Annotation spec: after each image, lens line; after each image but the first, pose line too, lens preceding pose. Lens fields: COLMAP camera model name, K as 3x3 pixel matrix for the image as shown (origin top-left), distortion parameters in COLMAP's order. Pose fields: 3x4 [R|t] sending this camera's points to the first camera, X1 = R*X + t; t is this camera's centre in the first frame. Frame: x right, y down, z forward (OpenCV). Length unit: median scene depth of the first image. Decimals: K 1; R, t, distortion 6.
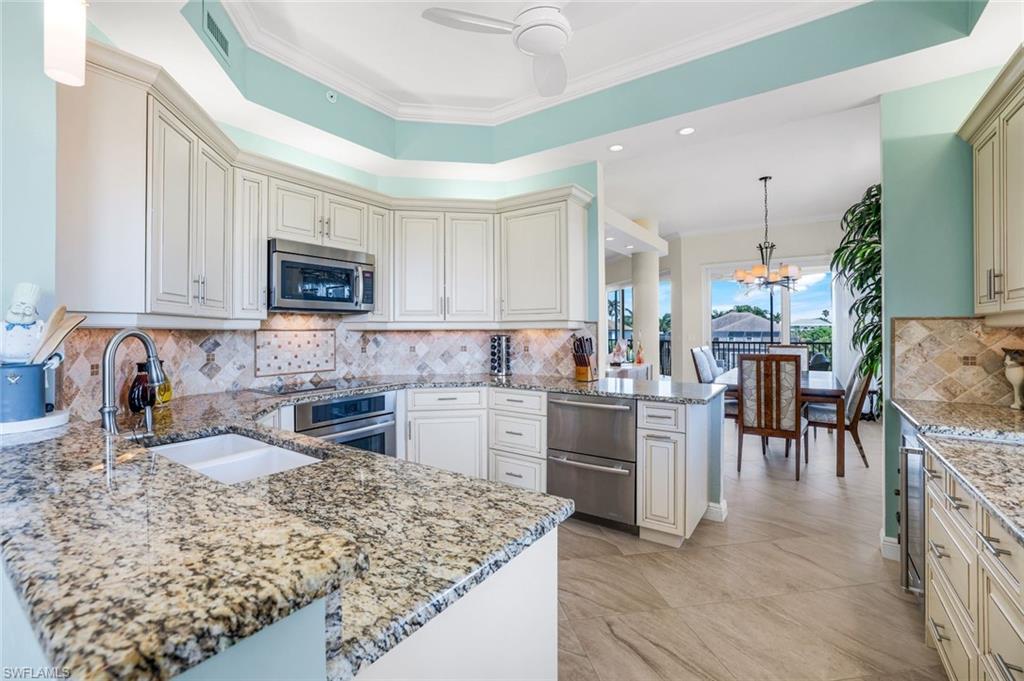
lens RADIAL K [[446.9, 0, 497.2], [0, 446.9, 328.1], [0, 0, 1]] dist [0.000419, -0.000087]
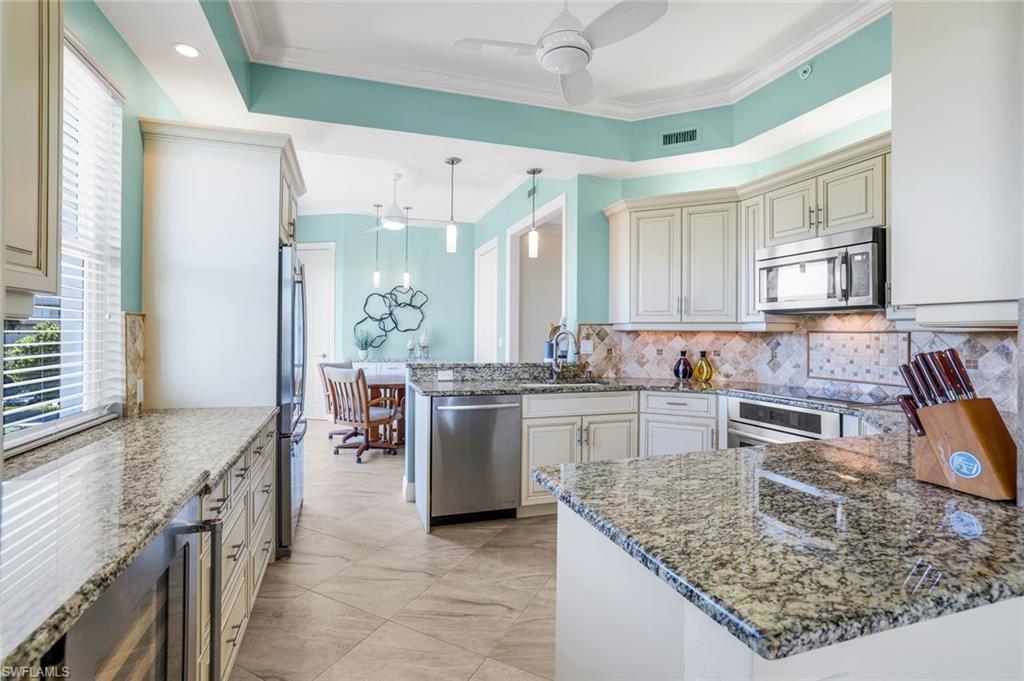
lens RADIAL K [[505.2, 0, 511.5], [0, 505.2, 335.0], [0, 0, 1]] dist [-0.000873, -0.000045]
pose [[-0.590823, -0.000554, -0.806801, 0.806460], [-0.001627, 0.999999, 0.000505, 0.011915], [0.806800, 0.001611, -0.590823, 1.135127]]
